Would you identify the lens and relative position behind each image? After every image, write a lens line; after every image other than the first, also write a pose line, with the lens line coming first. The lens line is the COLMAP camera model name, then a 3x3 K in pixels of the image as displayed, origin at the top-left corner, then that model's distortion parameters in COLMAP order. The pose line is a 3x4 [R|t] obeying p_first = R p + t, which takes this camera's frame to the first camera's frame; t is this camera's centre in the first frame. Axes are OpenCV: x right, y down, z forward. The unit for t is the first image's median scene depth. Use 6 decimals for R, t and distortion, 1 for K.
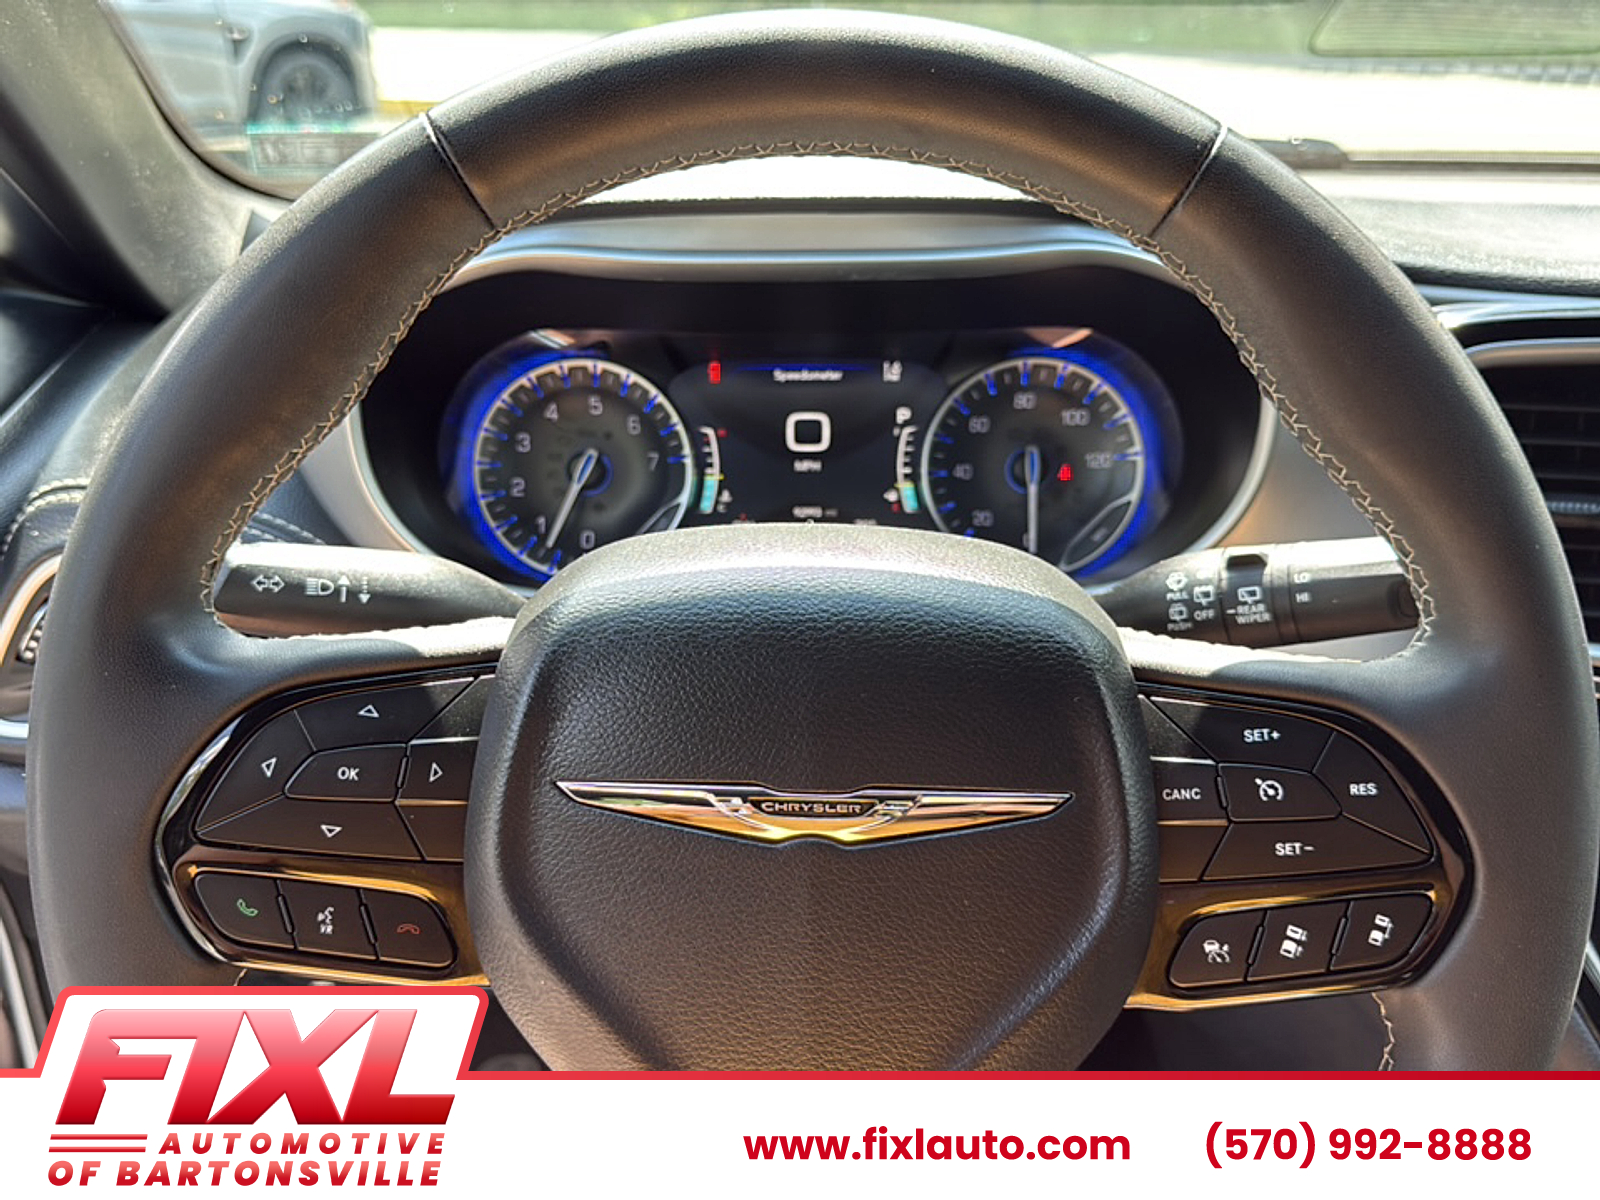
lens RADIAL K [[1279.1, 0, 792.9], [0, 1279.1, 606.8], [0, 0, 1]] dist [0.109303, -0.185051]
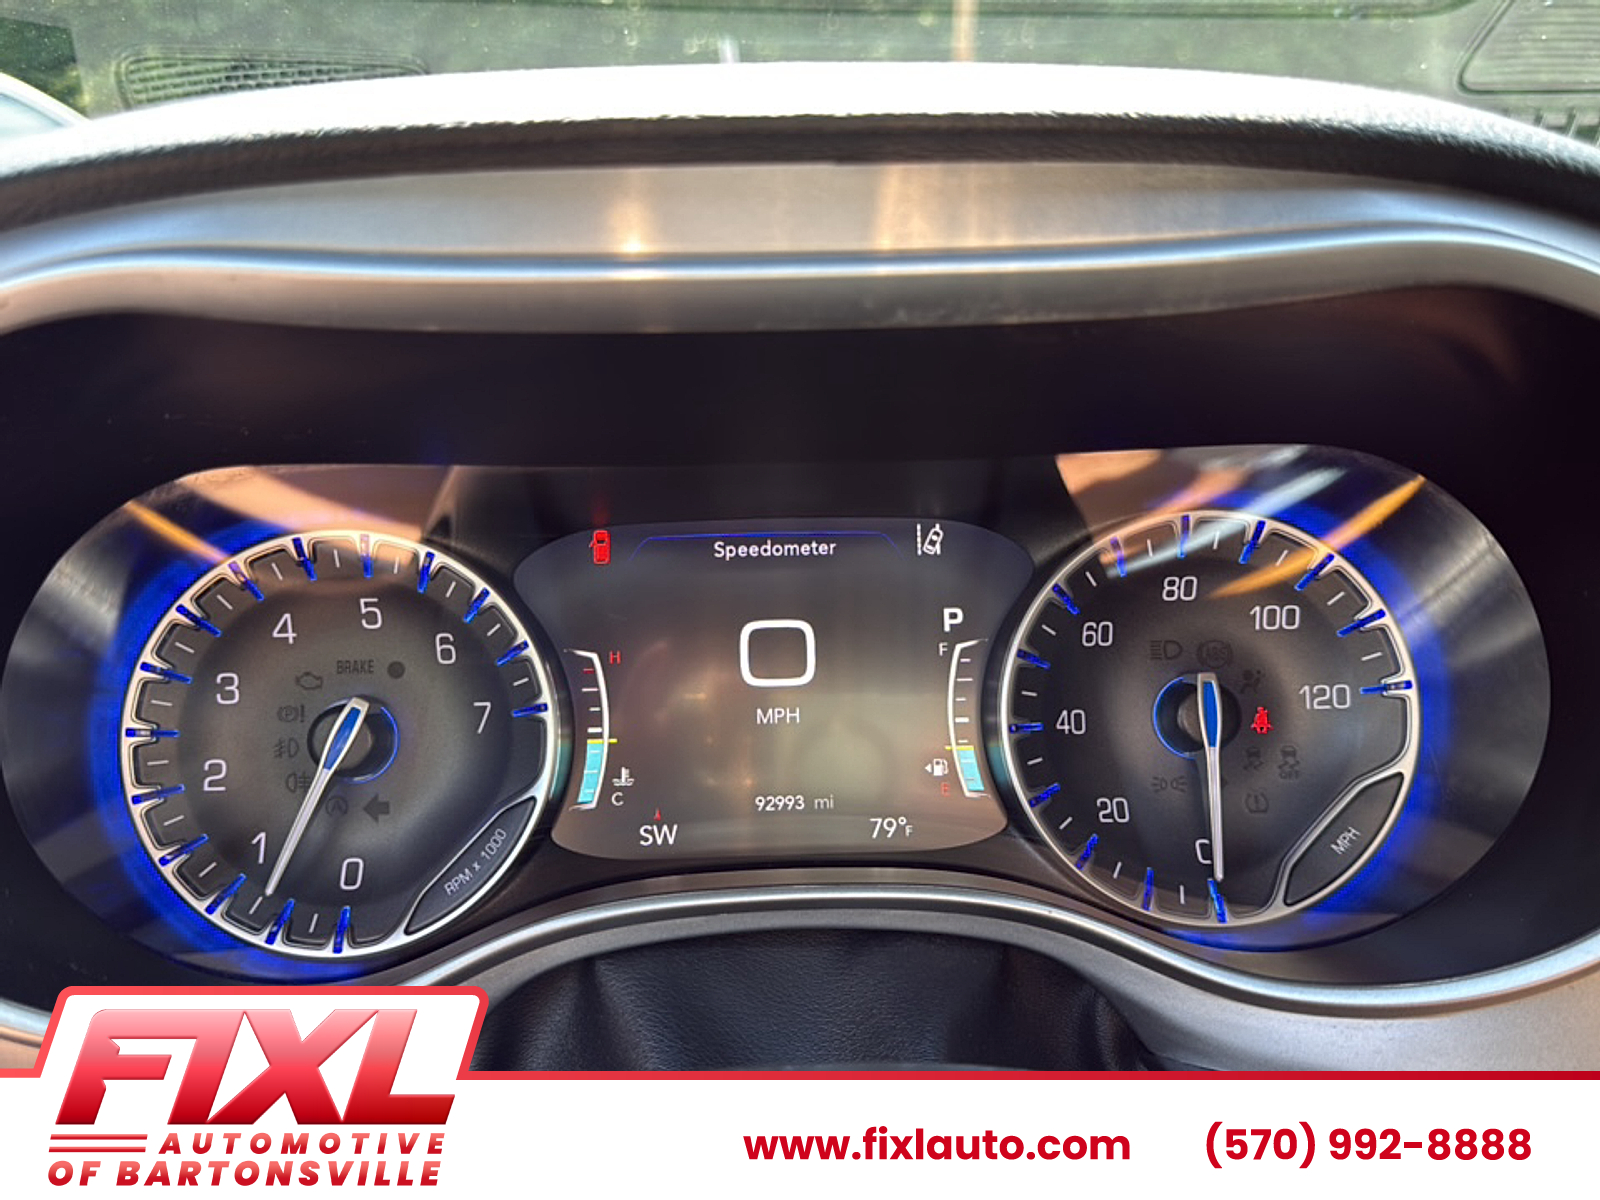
lens RADIAL K [[1249.8, 0, 800.0], [0, 1249.8, 600.0], [0, 0, 1]] dist [0.139568, -0.268023]
pose [[0.998130, -0.021685, 0.057157, -0.008475], [0.029393, 0.990040, -0.137686, -0.086781], [-0.053602, 0.139109, 0.988825, 0.483381]]
